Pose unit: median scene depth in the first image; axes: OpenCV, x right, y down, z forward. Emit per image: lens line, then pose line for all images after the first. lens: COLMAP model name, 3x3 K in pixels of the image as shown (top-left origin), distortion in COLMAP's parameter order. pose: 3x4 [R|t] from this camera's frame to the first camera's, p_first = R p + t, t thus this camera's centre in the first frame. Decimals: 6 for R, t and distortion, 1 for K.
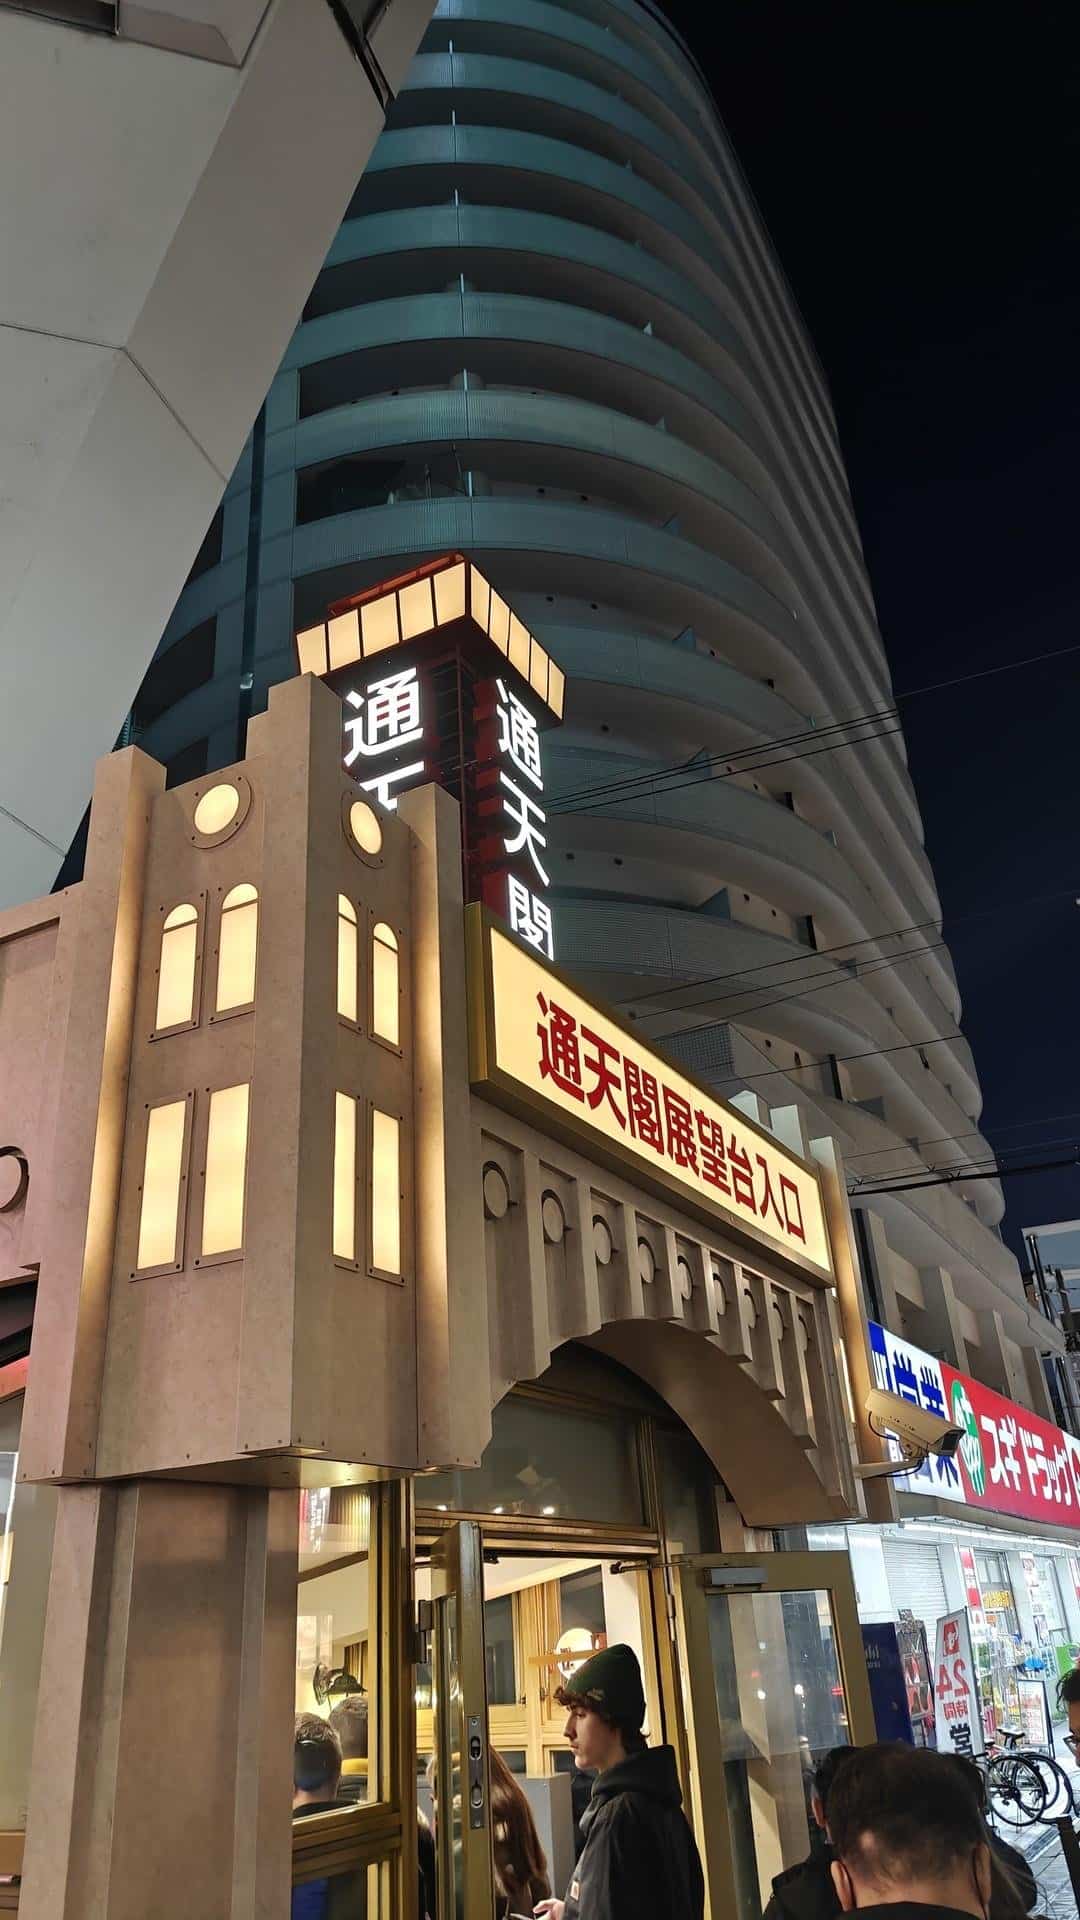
lens RADIAL K [[1311.7, 0, 494.6], [0, 1311.7, 956.5], [0, 0, 1]] dist [0.008958, -0.000786]
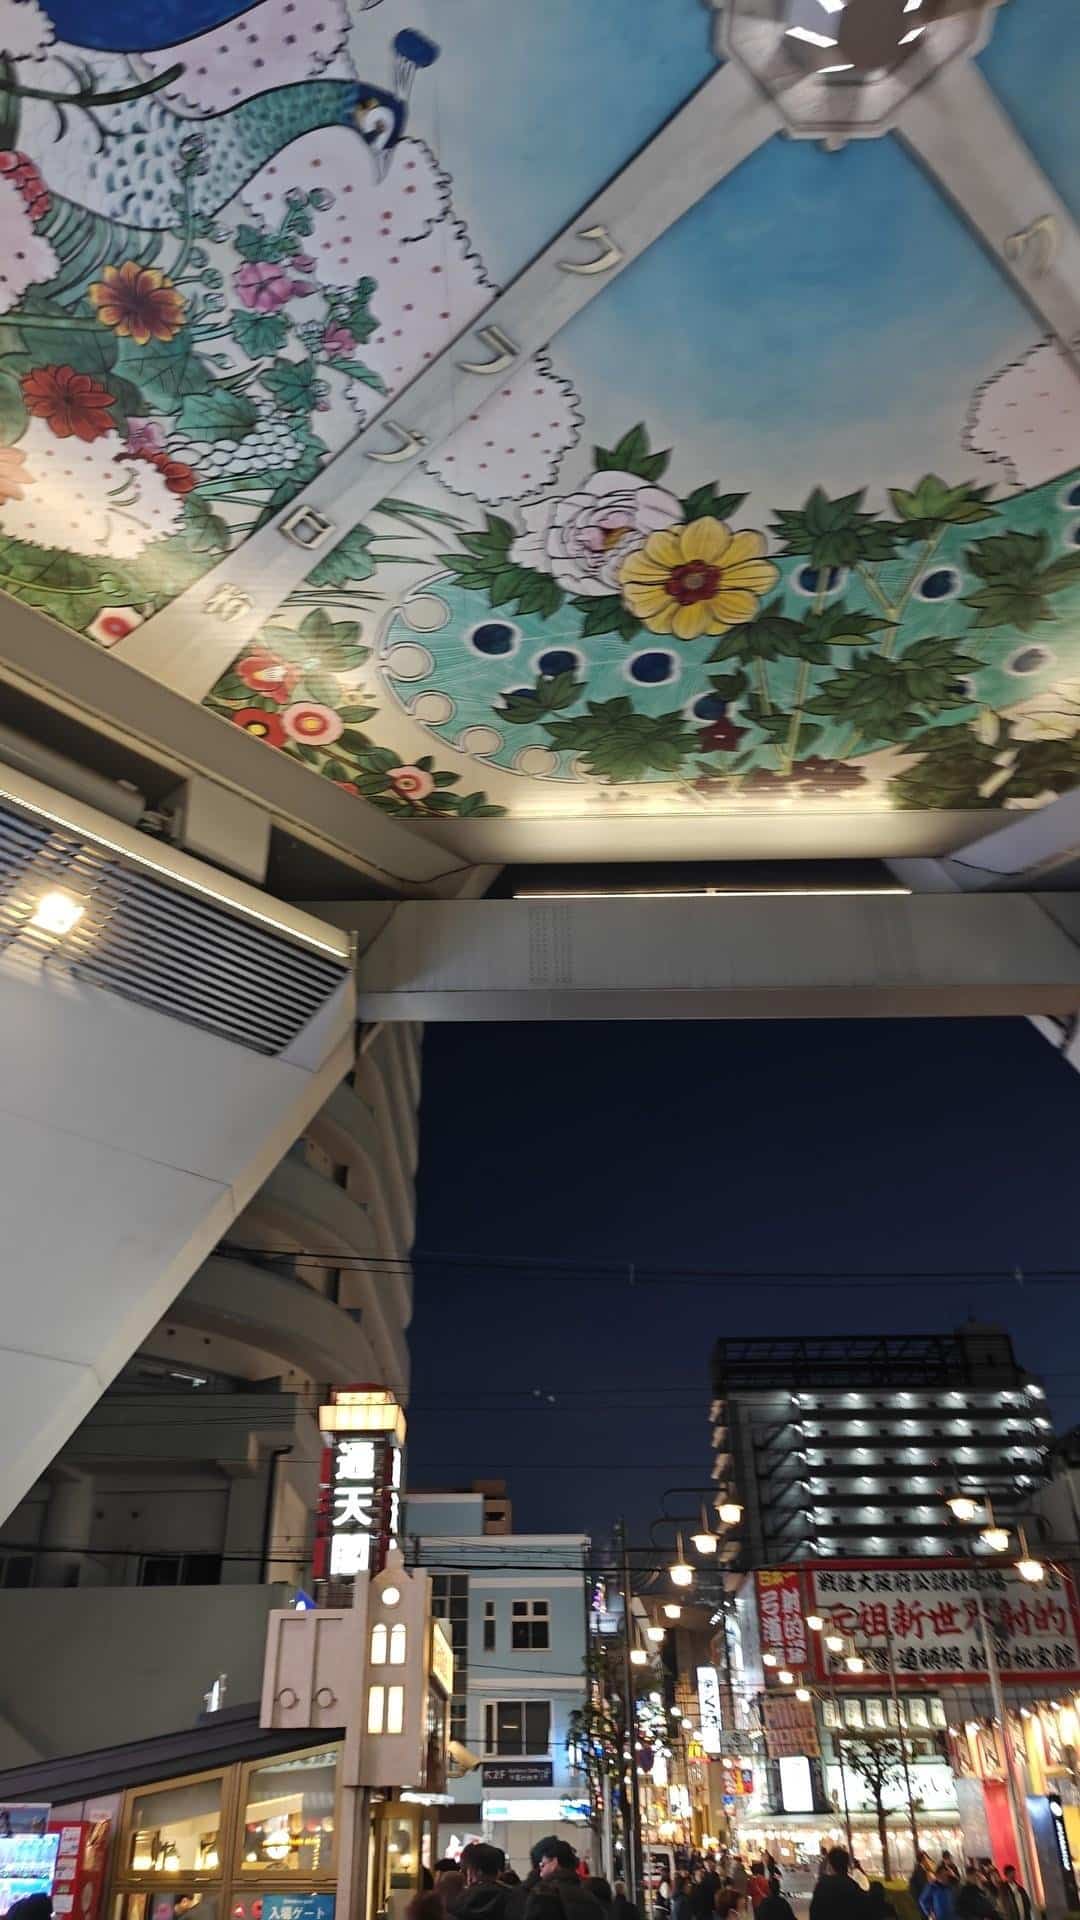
lens RADIAL K [[1311.7, 0, 494.6], [0, 1311.7, 956.5], [0, 0, 1]] dist [0.008958, -0.000786]
pose [[0.875740, 0.293063, 0.383657, -2.059030], [-0.249306, 0.955040, -0.160454, -1.421972], [-0.413431, 0.044868, 0.909429, -2.843140]]
